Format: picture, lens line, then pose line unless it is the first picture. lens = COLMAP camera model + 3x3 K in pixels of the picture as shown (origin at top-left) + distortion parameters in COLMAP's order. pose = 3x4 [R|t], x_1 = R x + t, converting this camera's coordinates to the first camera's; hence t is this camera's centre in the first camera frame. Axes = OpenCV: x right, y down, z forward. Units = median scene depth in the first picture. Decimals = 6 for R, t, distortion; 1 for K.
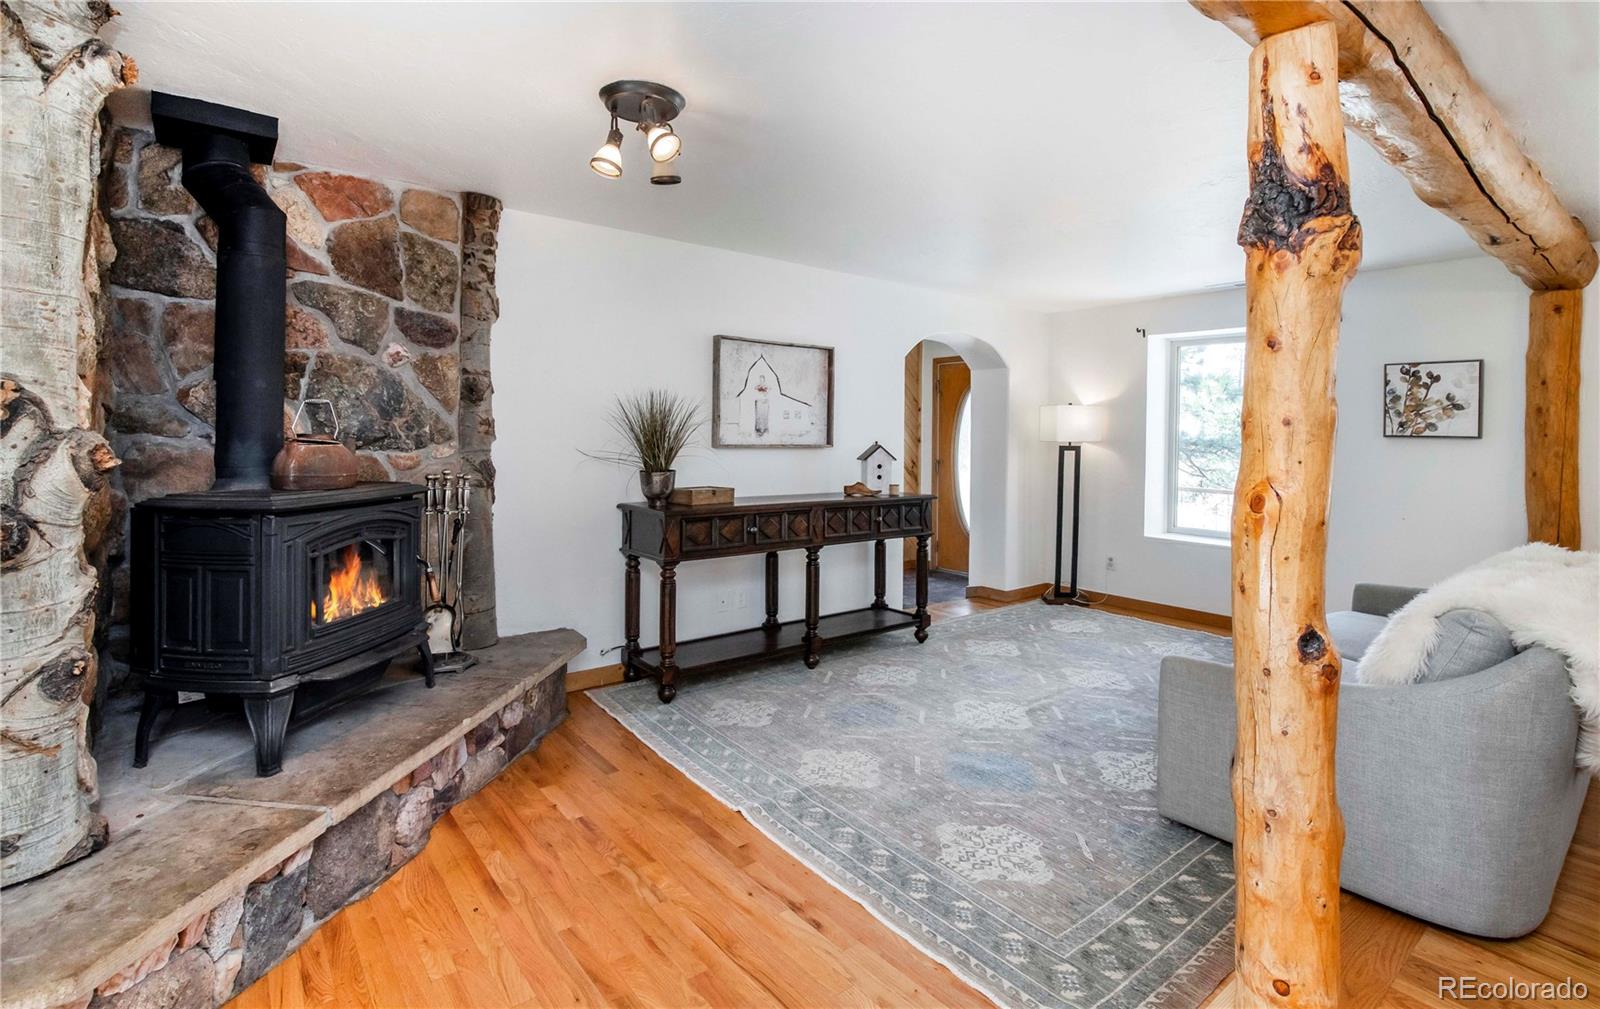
lens RADIAL K [[733.1, 0, 821.2], [0, 733.1, 436.9], [0, 0, 1]] dist [-0.000316, -0.000053]
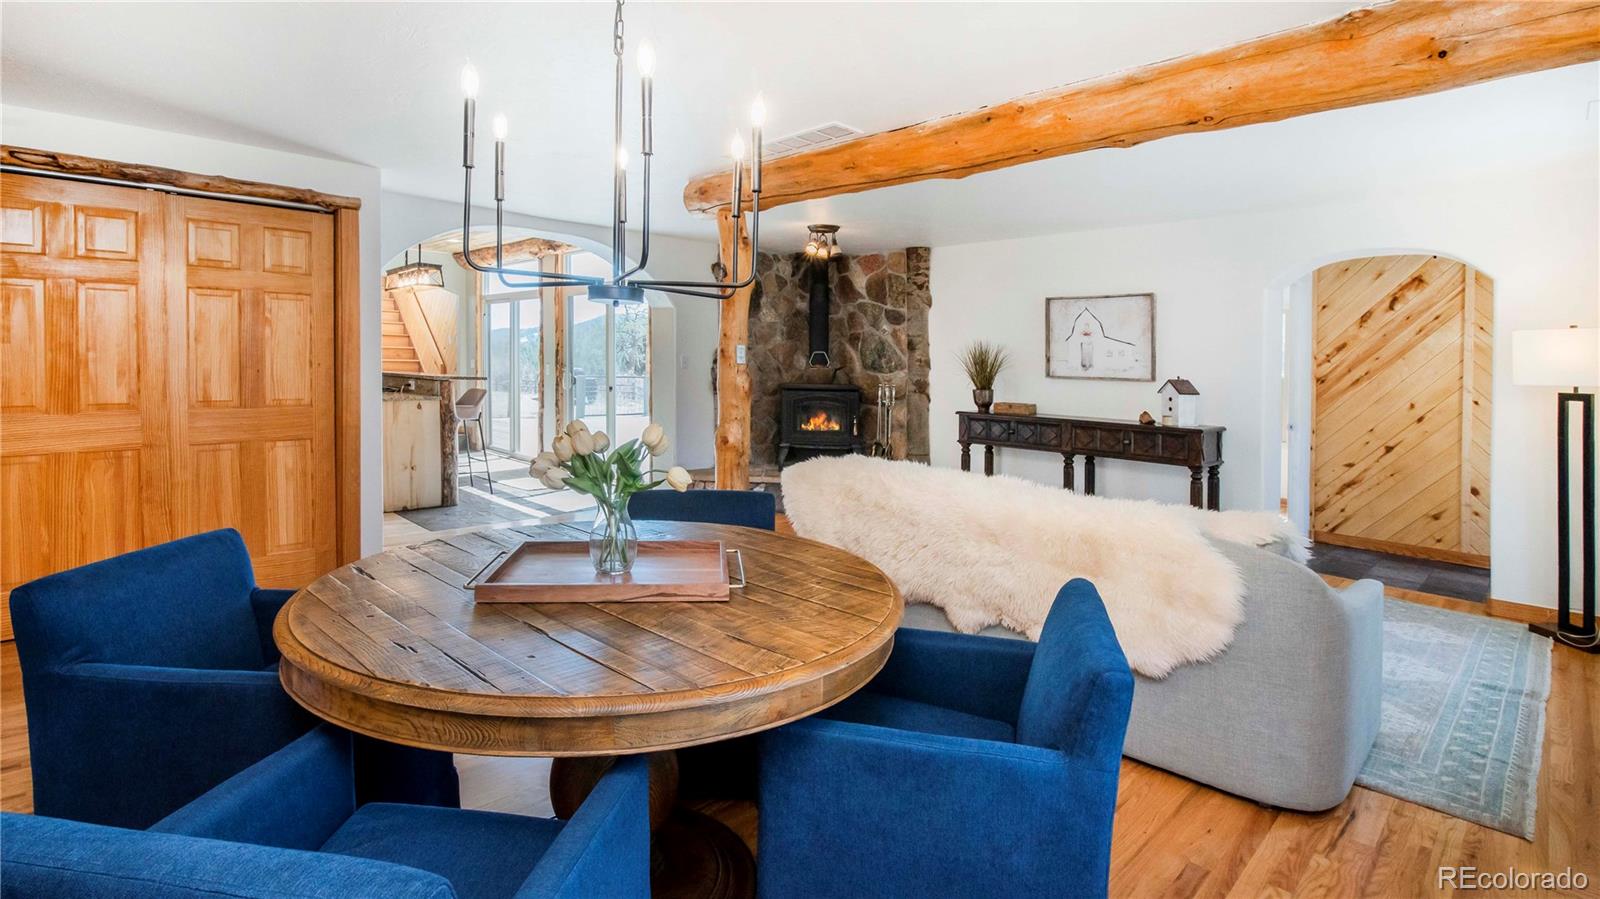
lens RADIAL K [[798.6, 0, 800.0], [0, 798.6, 449.5], [0, 0, 1]] dist [0.000952, 0.000119]
pose [[0.091244, 0.097720, -0.991022, 1.799261], [-0.027122, 0.995048, 0.095619, 0.023904], [0.995459, 0.018153, 0.093442, 0.509991]]
